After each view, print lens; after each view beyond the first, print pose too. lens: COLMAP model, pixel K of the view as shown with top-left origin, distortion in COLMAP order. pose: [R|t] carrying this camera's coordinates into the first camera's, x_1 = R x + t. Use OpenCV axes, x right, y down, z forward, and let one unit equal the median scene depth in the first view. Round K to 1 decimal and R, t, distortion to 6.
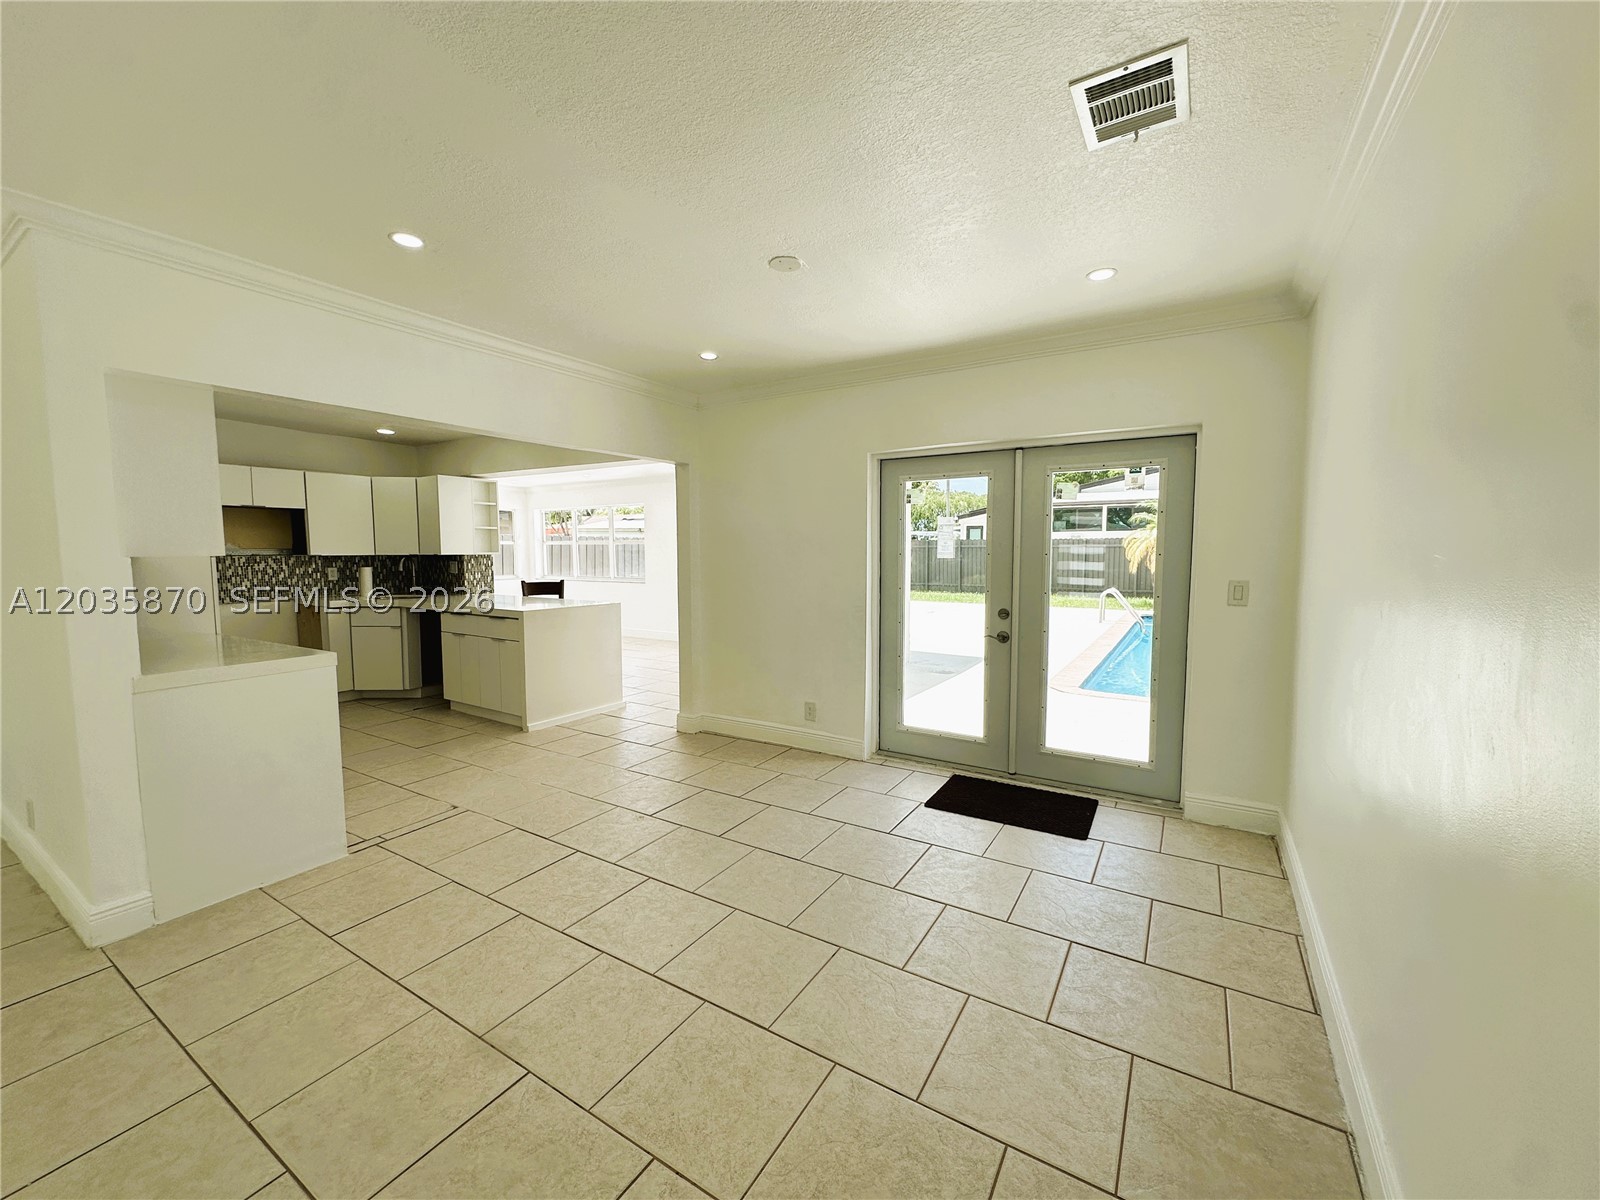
lens RADIAL K [[638.6, 0, 804.1], [0, 638.6, 594.9], [0, 0, 1]] dist [0.000923, -0.000326]
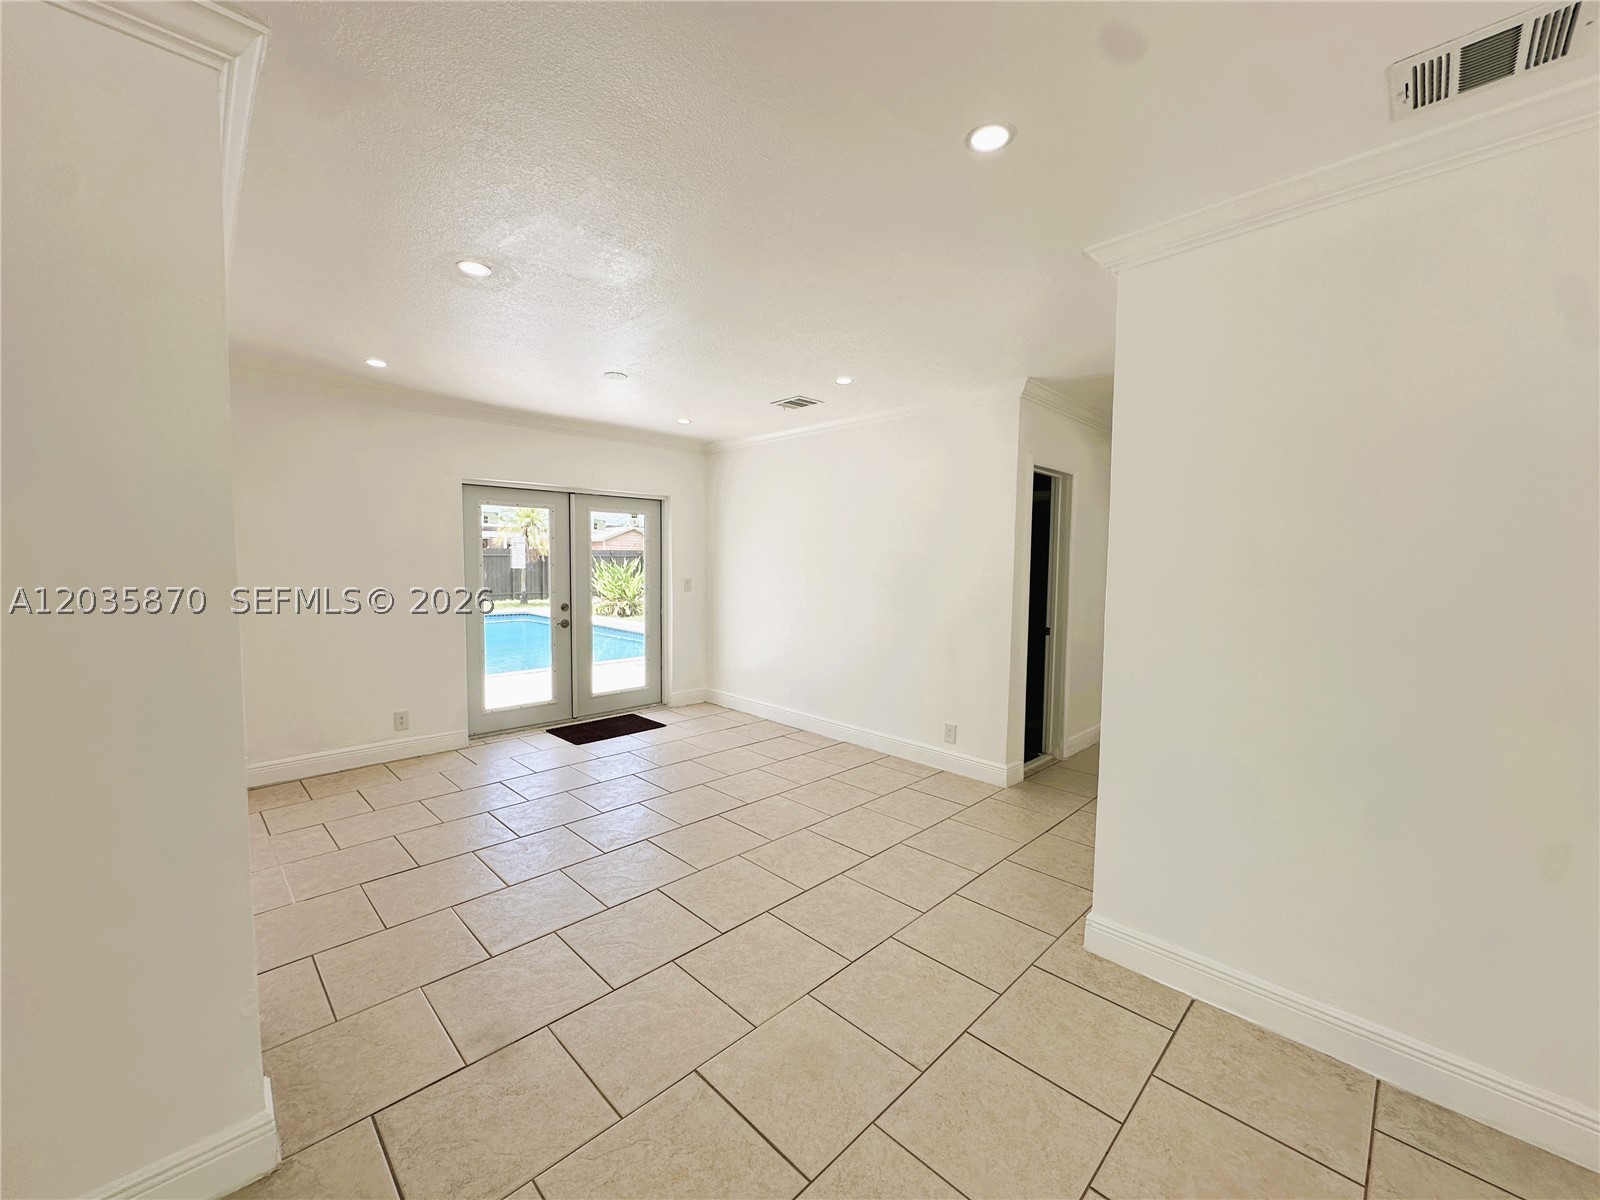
lens RADIAL K [[638.6, 0, 786.1], [0, 638.6, 602.6], [0, 0, 1]] dist [0.000923, -0.000326]
pose [[0.248068, -0.062396, 0.966731, -0.877518], [0.060006, 0.996997, 0.048952, -0.019758], [-0.966882, 0.045866, 0.251067, 0.158048]]
